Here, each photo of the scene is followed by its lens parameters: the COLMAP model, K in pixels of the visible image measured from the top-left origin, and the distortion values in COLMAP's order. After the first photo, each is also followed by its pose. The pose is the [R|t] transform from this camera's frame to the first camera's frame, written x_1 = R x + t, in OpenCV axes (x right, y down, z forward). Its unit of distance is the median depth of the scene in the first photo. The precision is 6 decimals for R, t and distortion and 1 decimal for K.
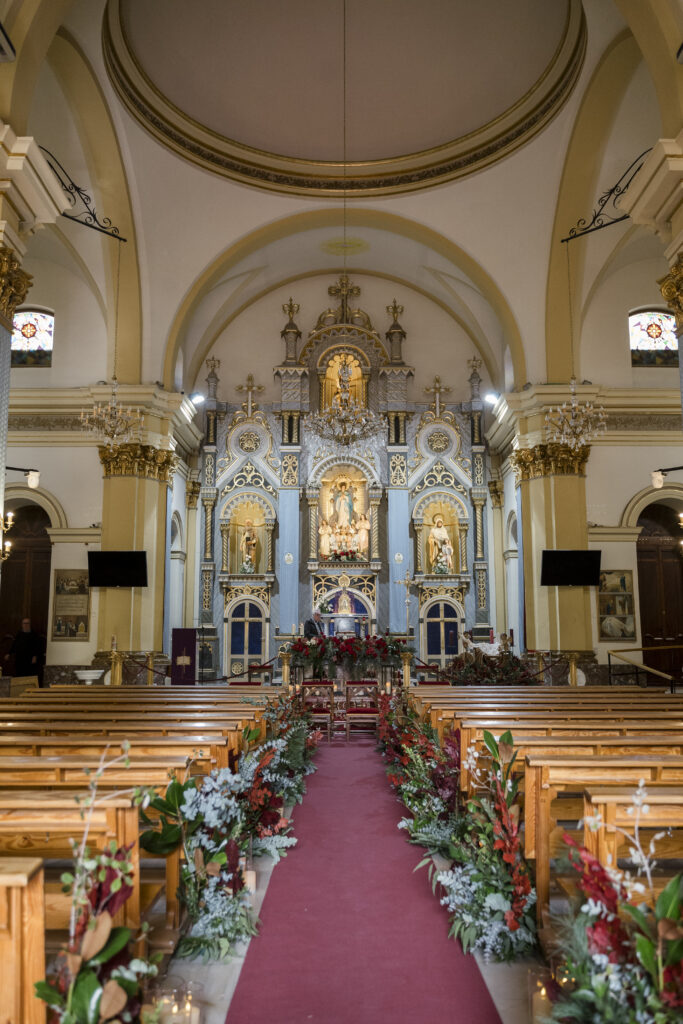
lens RADIAL K [[836.7, 0, 341.5], [0, 836.7, 512.0], [0, 0, 1]] dist [-0.002211, 0.004152]
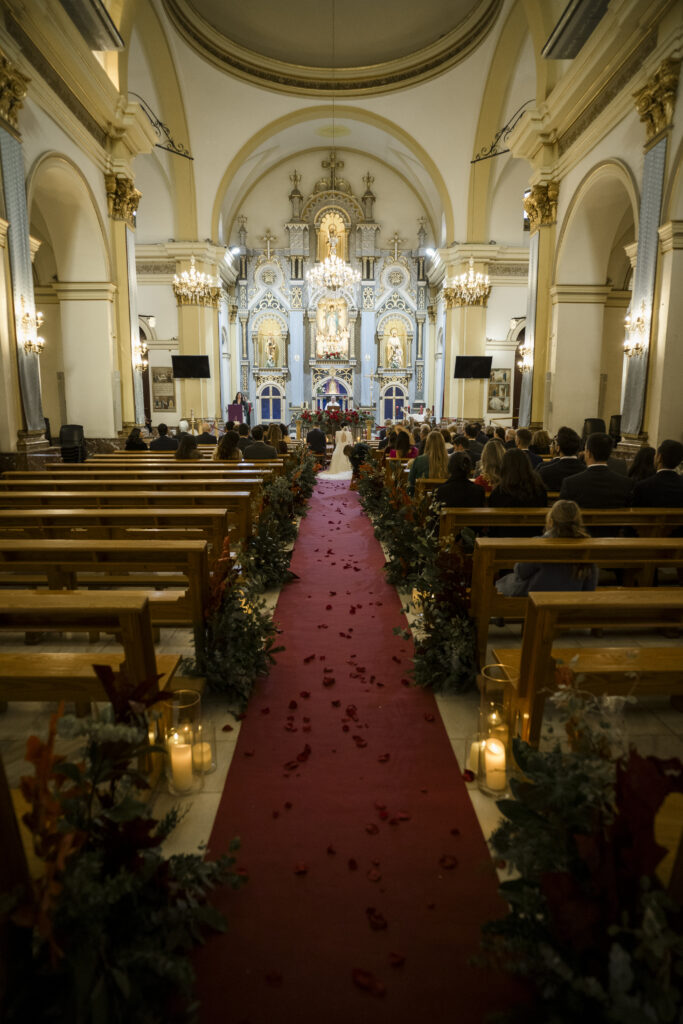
lens RADIAL K [[605.5, 0, 341.5], [0, 605.5, 512.0], [0, 0, 1]] dist [-0.002962, 0.000315]
pose [[0.999832, -0.000018, 0.018343, -0.000813], [-0.005914, 0.946272, 0.323319, -0.038019], [-0.017363, -0.323373, 0.946112, -0.160724]]
